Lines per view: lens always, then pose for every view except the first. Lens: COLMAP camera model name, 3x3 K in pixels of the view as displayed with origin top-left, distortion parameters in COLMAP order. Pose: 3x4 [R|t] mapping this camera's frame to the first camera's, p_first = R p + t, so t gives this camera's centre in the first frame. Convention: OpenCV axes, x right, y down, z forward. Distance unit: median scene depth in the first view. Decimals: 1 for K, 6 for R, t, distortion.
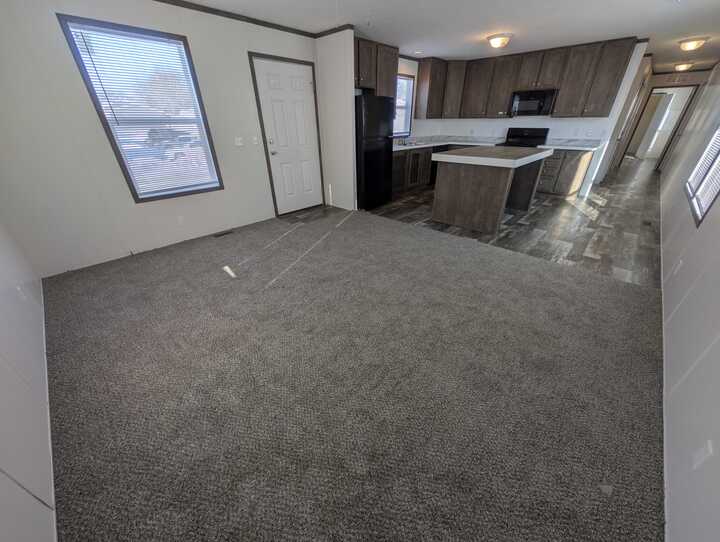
lens RADIAL K [[275.6, 0, 356.9], [0, 275.6, 271.7], [0, 0, 1]] dist [0.001538, 0.000879]
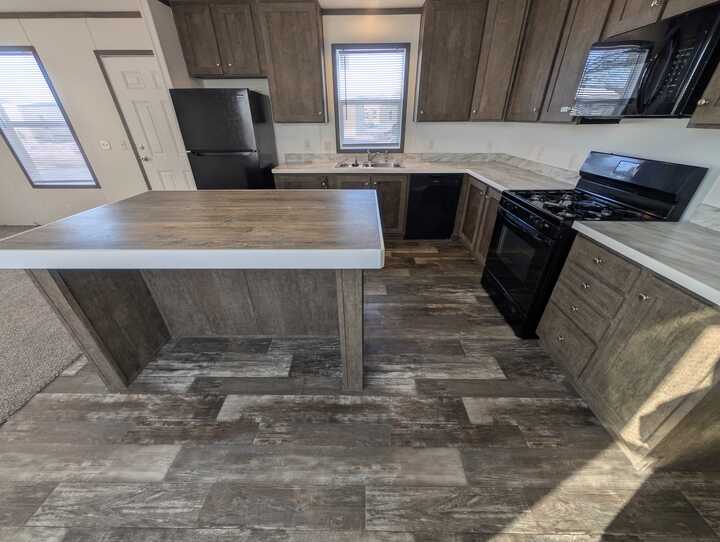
lens RADIAL K [[275.6, 0, 359.6], [0, 275.6, 270.7], [0, 0, 1]] dist [0.001538, 0.000879]
pose [[0.677296, 0.359462, -0.641916, 0.728279], [-0.353556, 0.924187, 0.144486, -0.378810], [0.645188, 0.129094, 0.753039, 0.653911]]
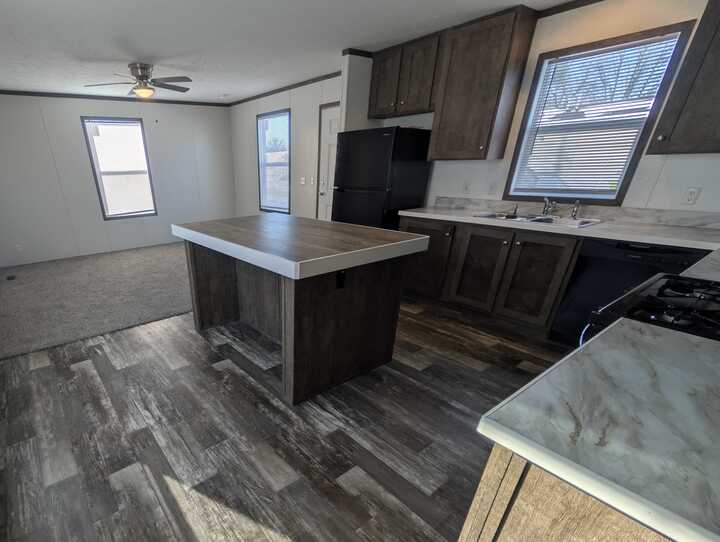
lens RADIAL K [[336.6, 0, 271.7], [0, 336.6, 345.4], [0, 0, 1]] dist [-0.004923, -0.001172]
pose [[-0.193883, 0.482061, -0.854416, 1.231804], [-0.442336, 0.734427, 0.514738, -0.635944], [0.875641, 0.477738, 0.070840, 1.121706]]
